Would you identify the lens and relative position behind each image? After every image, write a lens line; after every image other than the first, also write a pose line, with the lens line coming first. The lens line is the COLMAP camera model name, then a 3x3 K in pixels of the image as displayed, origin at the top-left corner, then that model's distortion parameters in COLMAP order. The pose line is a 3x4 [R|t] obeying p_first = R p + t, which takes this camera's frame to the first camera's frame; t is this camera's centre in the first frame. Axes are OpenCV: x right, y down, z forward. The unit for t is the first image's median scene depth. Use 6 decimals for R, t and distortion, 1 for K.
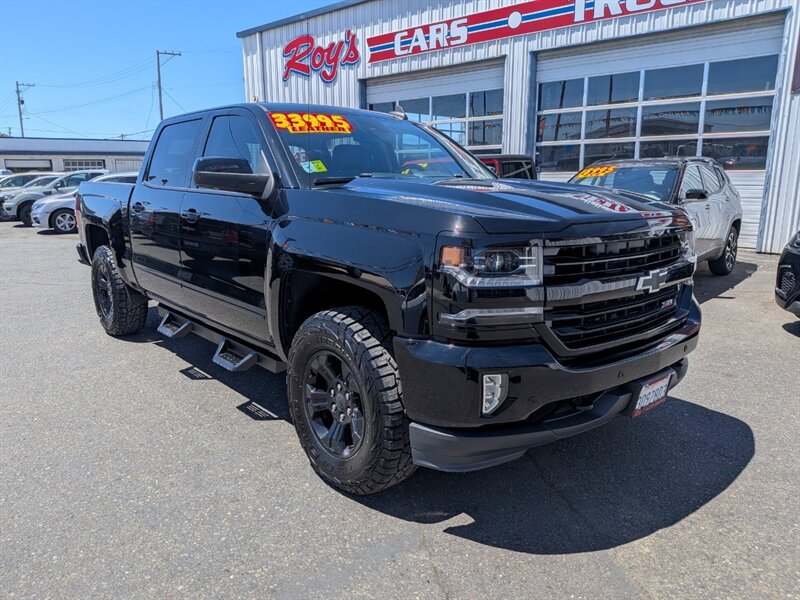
lens RADIAL K [[657.9, 0, 391.8], [0, 657.9, 283.9], [0, 0, 1]] dist [-0.019262, 0.020157]
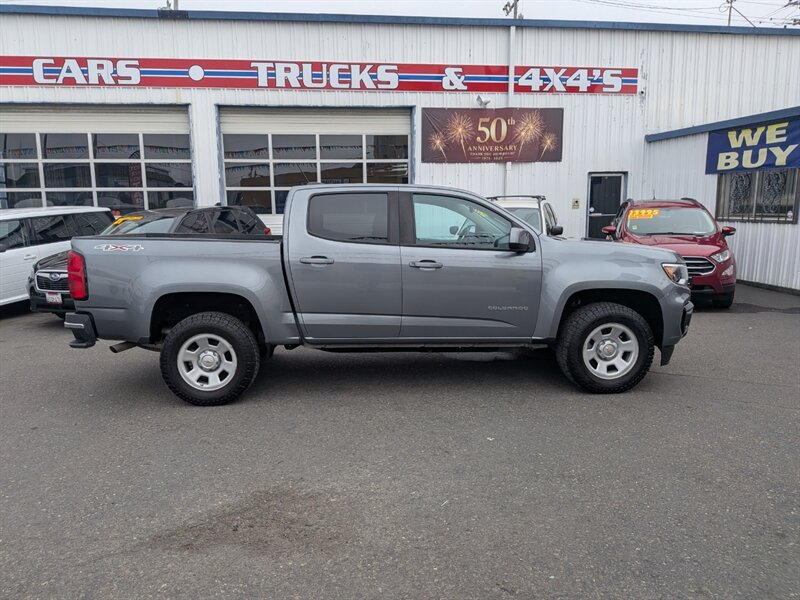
lens RADIAL K [[504.5, 0, 389.1], [0, 504.5, 287.7], [0, 0, 1]] dist [-0.001673, -0.002230]
pose [[0.620675, -0.108613, 0.776509, -0.274652], [0.133711, 0.990514, 0.031670, -0.027018], [-0.772583, 0.084171, 0.629310, 0.223965]]
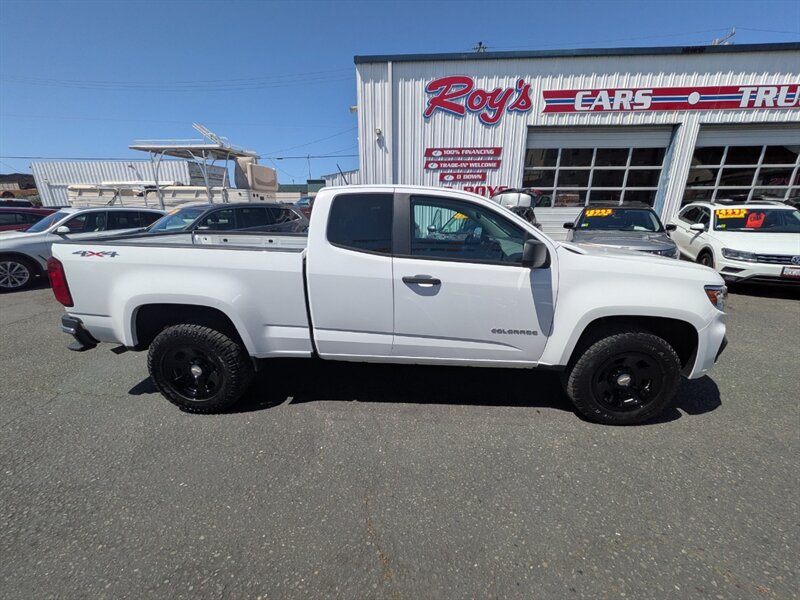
lens RADIAL K [[334.2, 0, 401.1], [0, 334.2, 302.6], [0, 0, 1]] dist [0.003062, -0.000237]
pose [[0.761972, -0.163843, 0.626541, -0.751416], [0.093142, 0.985135, 0.144341, -0.112331], [-0.640877, -0.051627, 0.765906, 0.737950]]
